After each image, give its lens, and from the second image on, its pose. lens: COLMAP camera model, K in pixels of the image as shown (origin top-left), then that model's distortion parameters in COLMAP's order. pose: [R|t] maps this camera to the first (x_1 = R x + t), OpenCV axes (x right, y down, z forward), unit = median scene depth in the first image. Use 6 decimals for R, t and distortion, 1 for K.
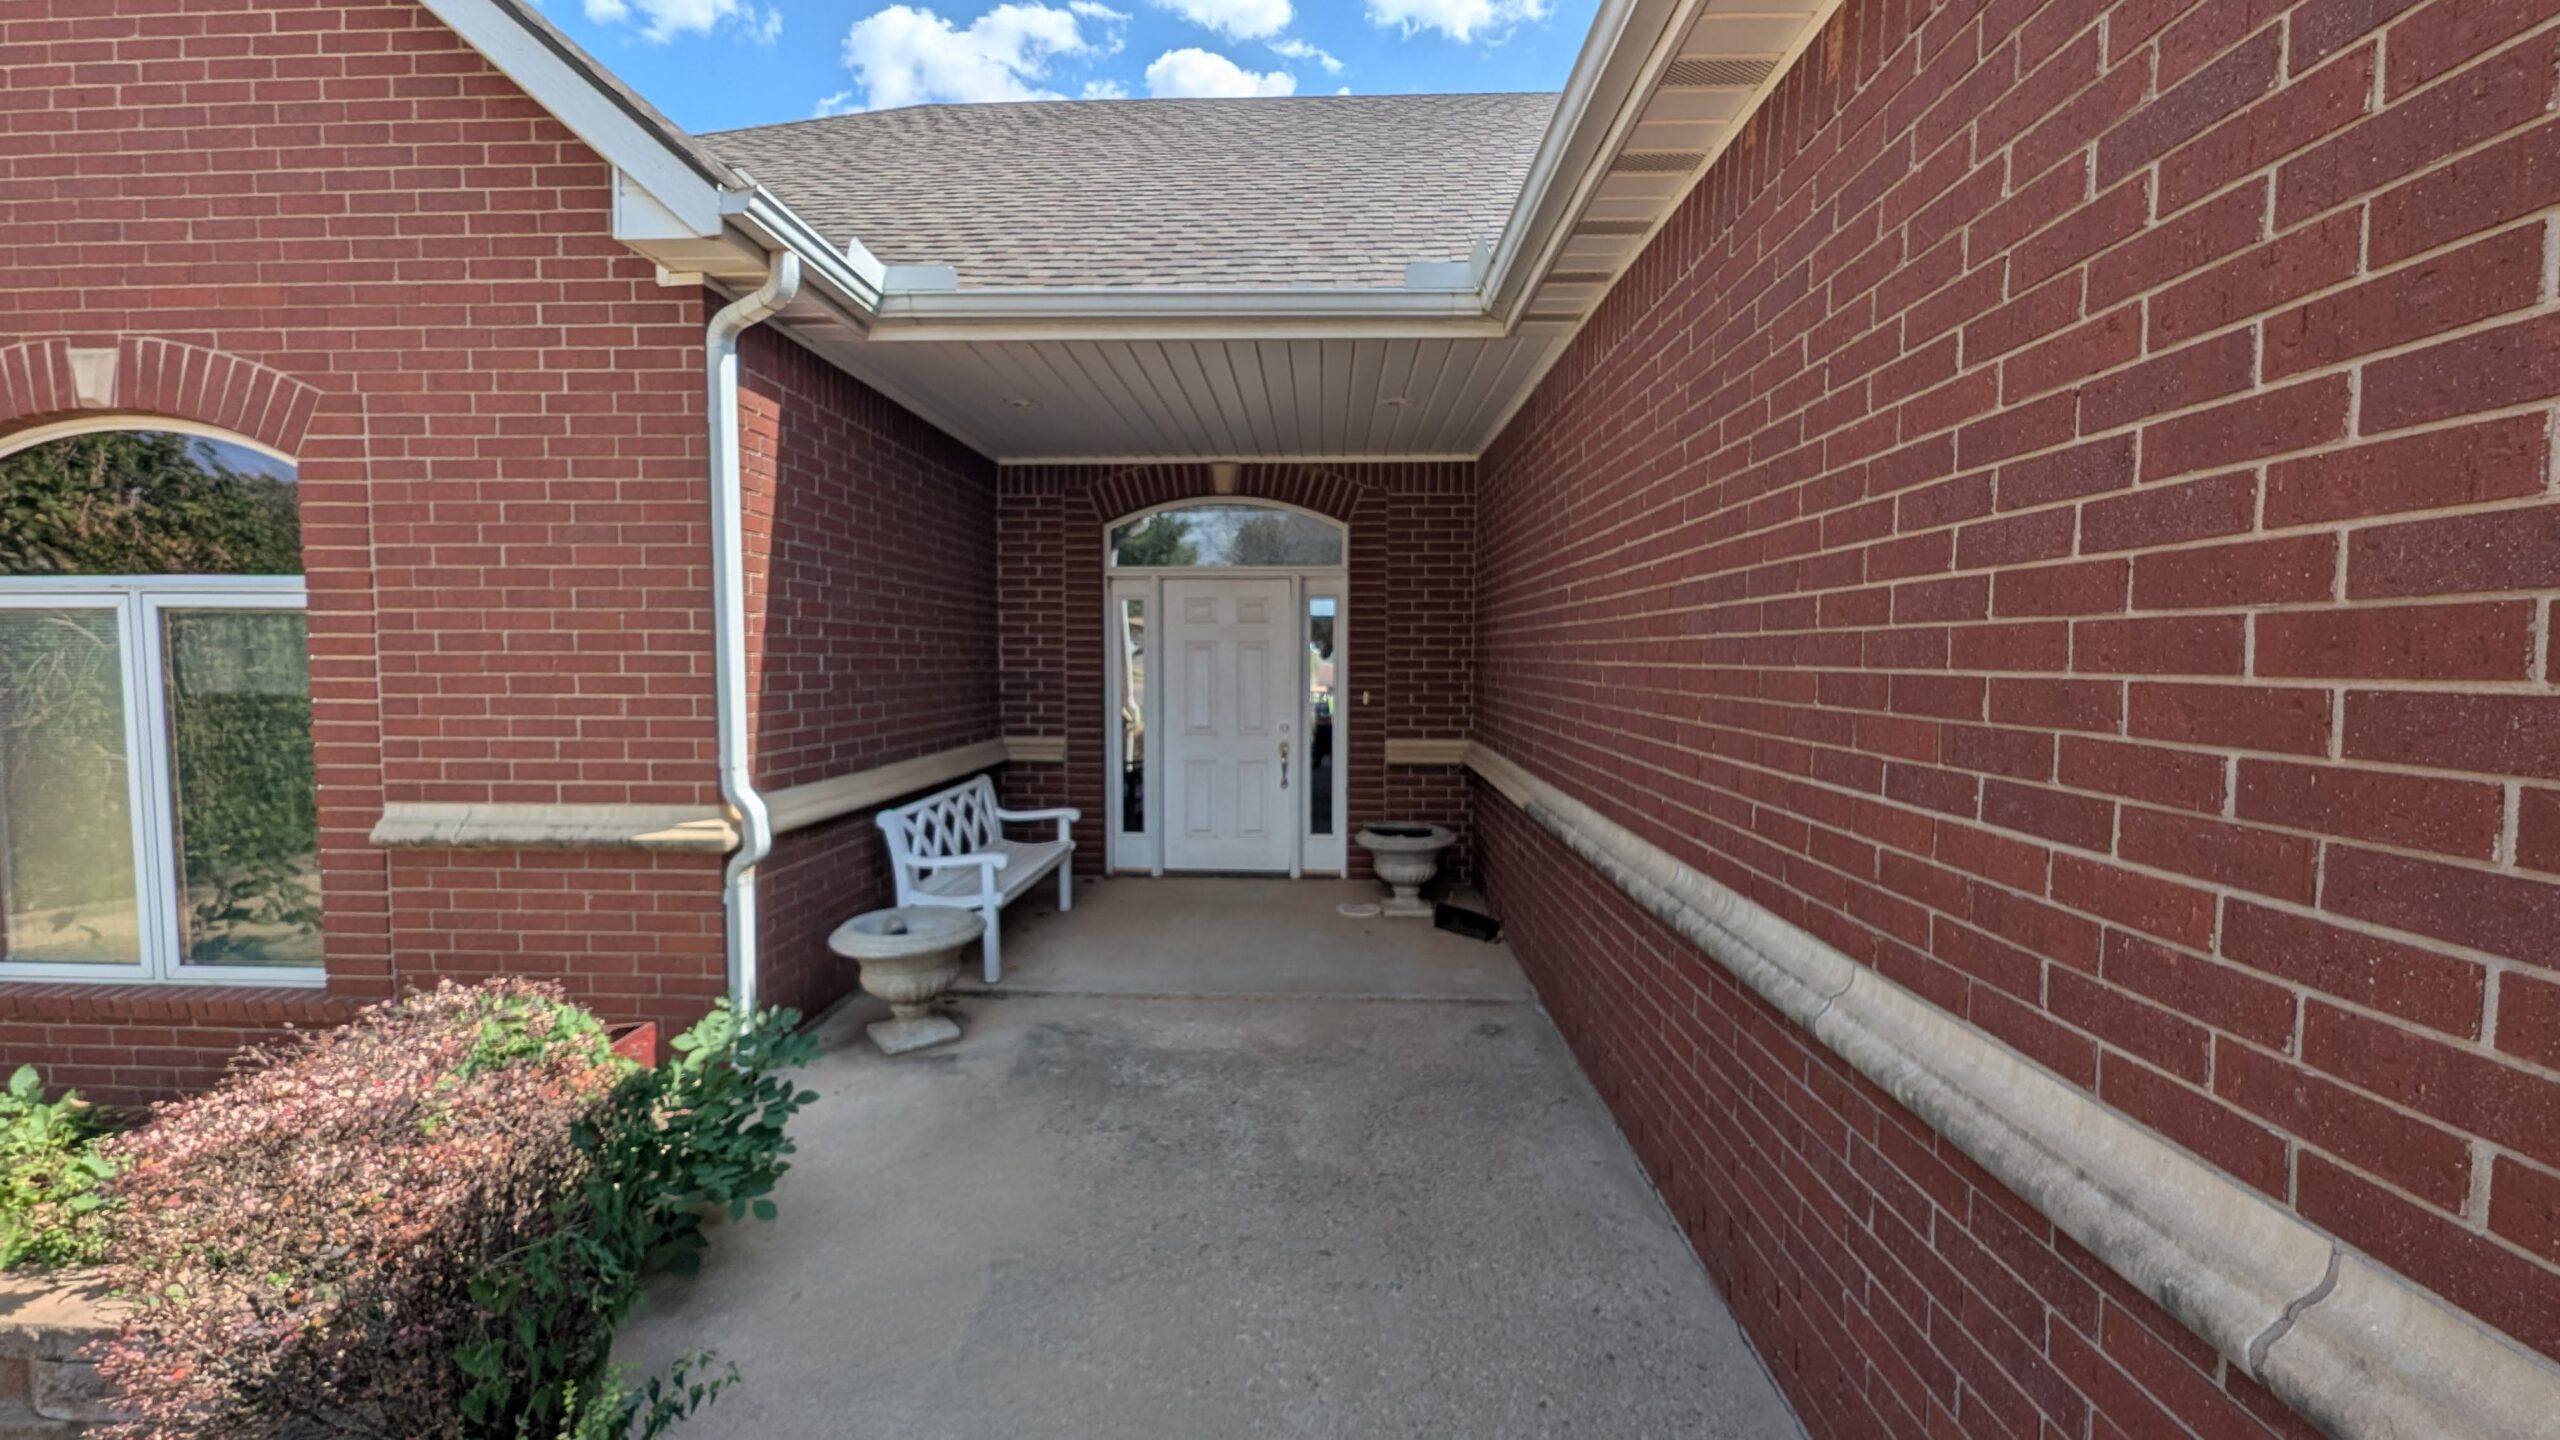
lens RADIAL K [[999.9, 0, 1279.7], [0, 999.9, 714.7], [0, 0, 1]] dist [0.008322, -0.003557]
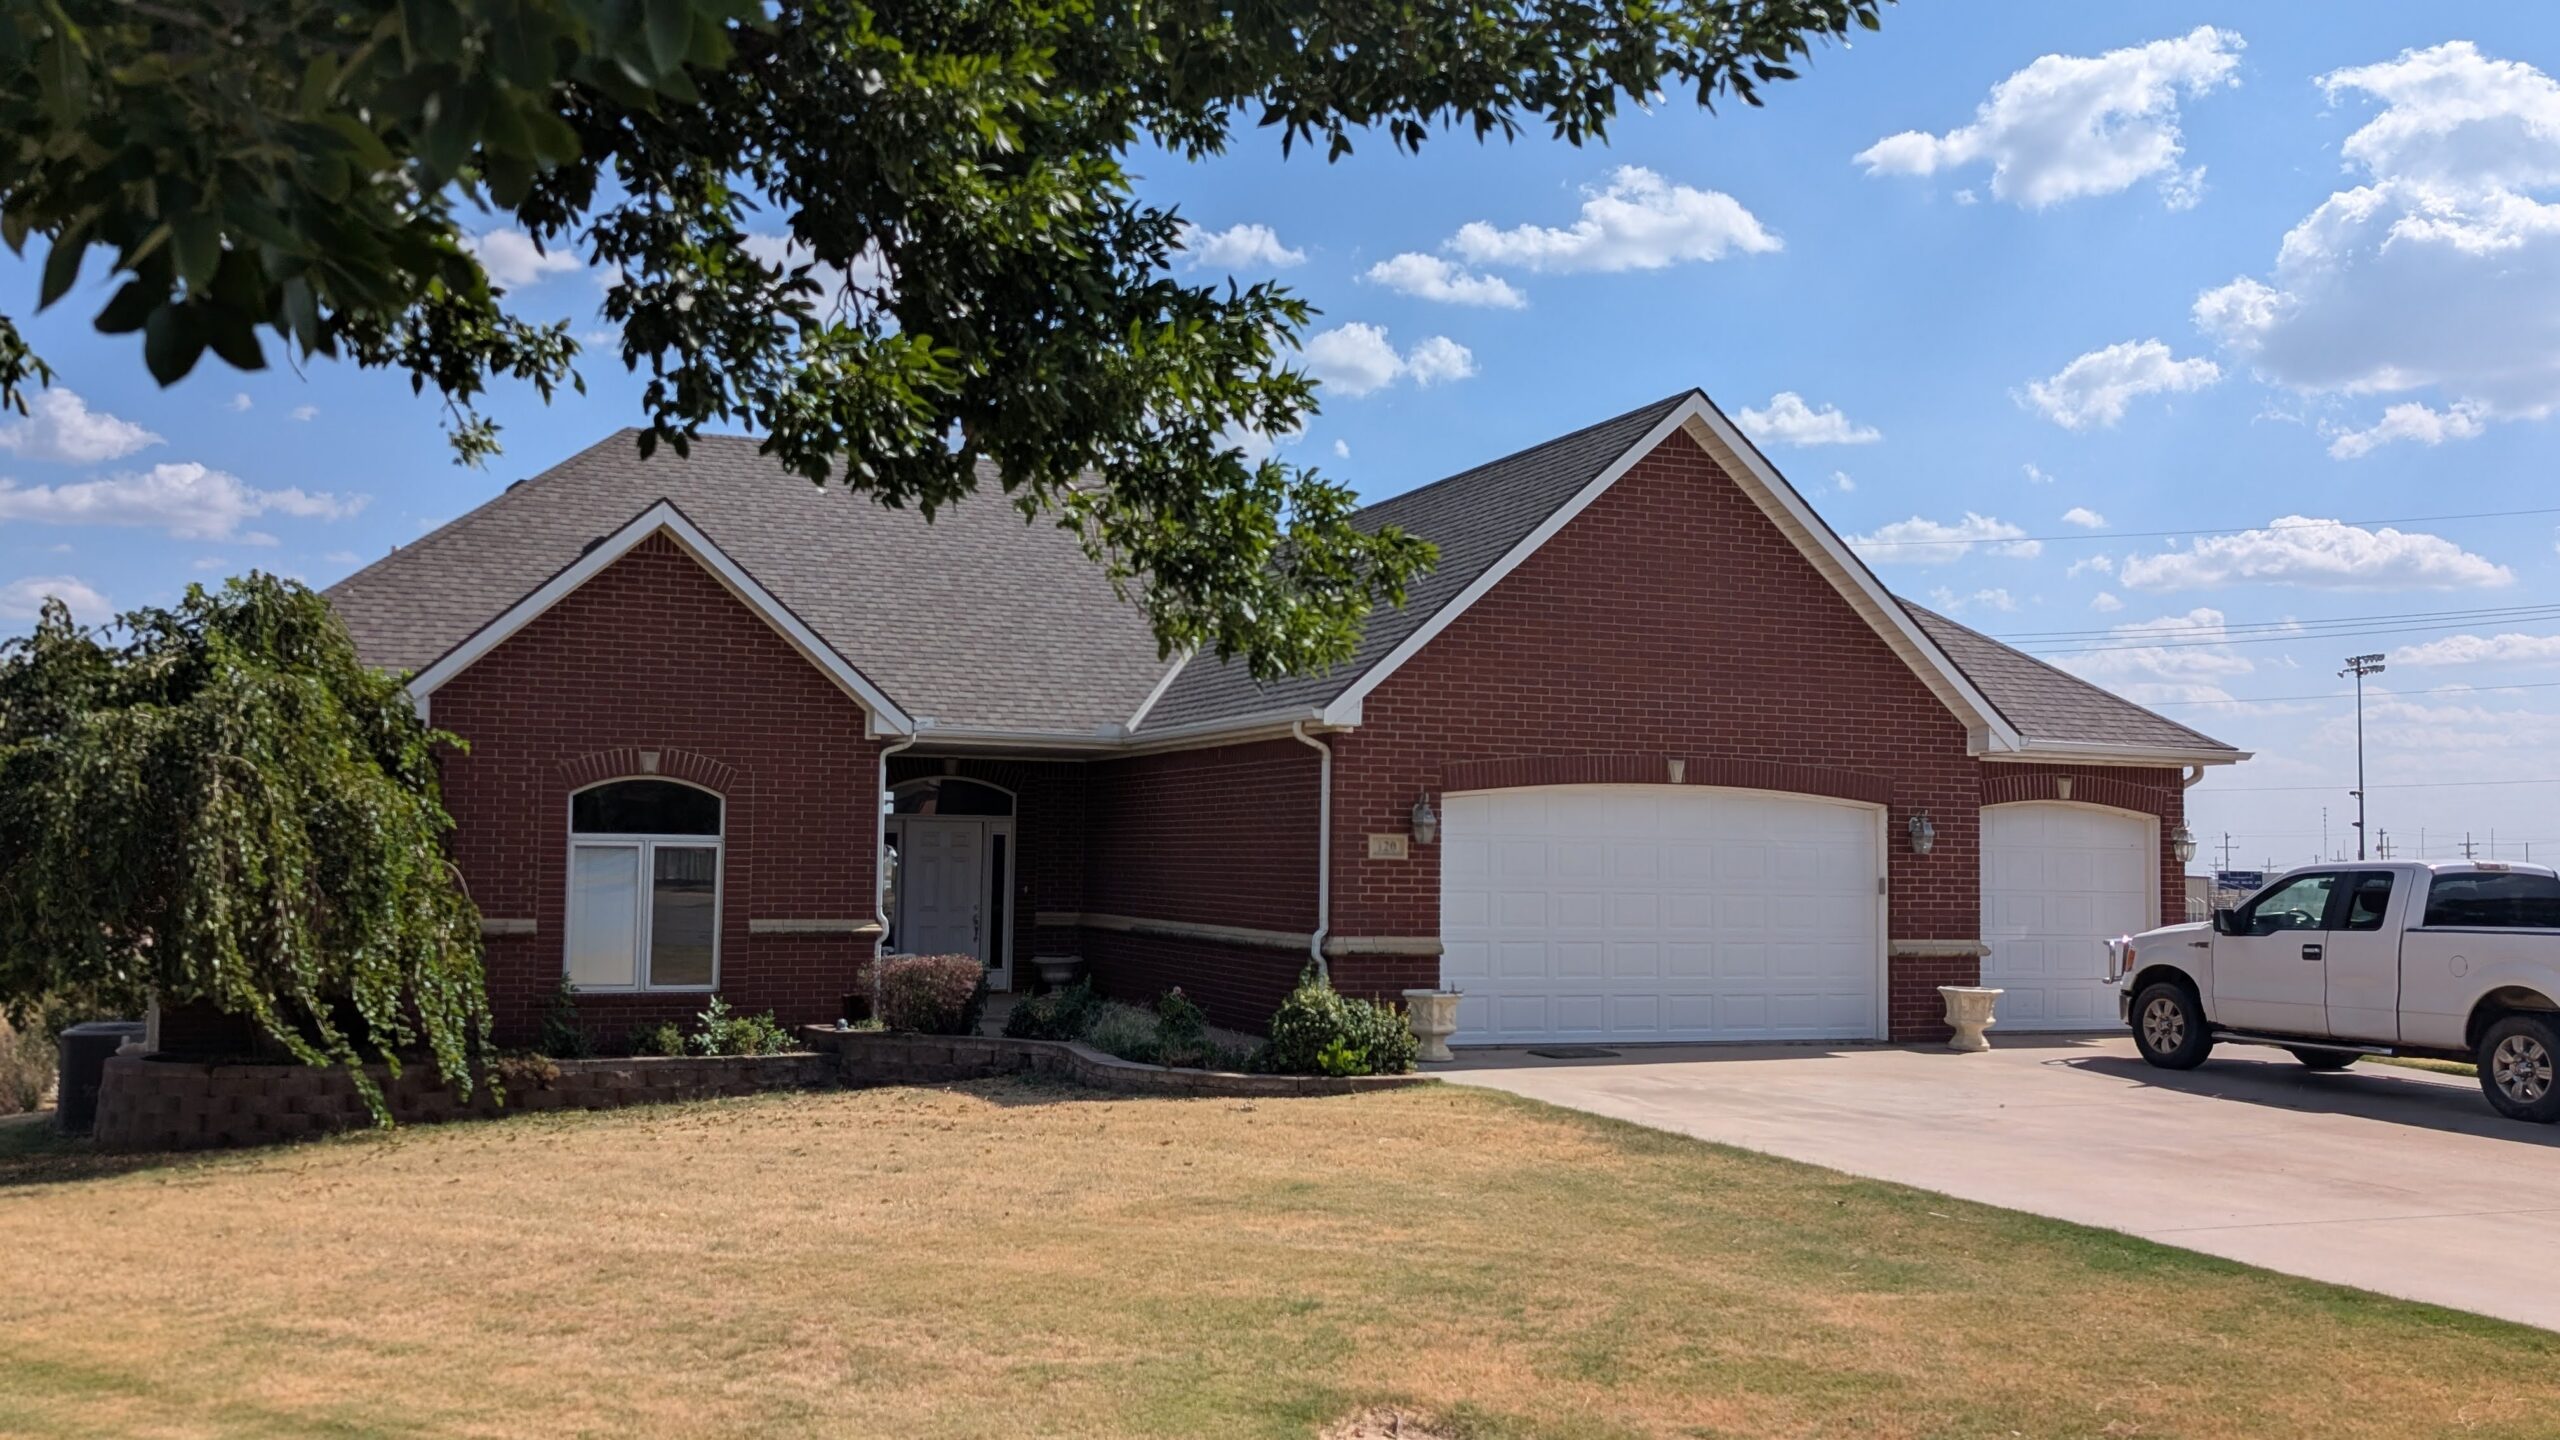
lens RADIAL K [[2187.1, 0, 1248.5], [0, 2187.1, 713.5], [0, 0, 1]] dist [0.041970, -0.030951]
pose [[0.915335, 0.033828, 0.401270, -2.077956], [0.014682, 0.992999, -0.117204, 0.252102], [-0.402425, 0.113172, 0.908431, -5.060222]]
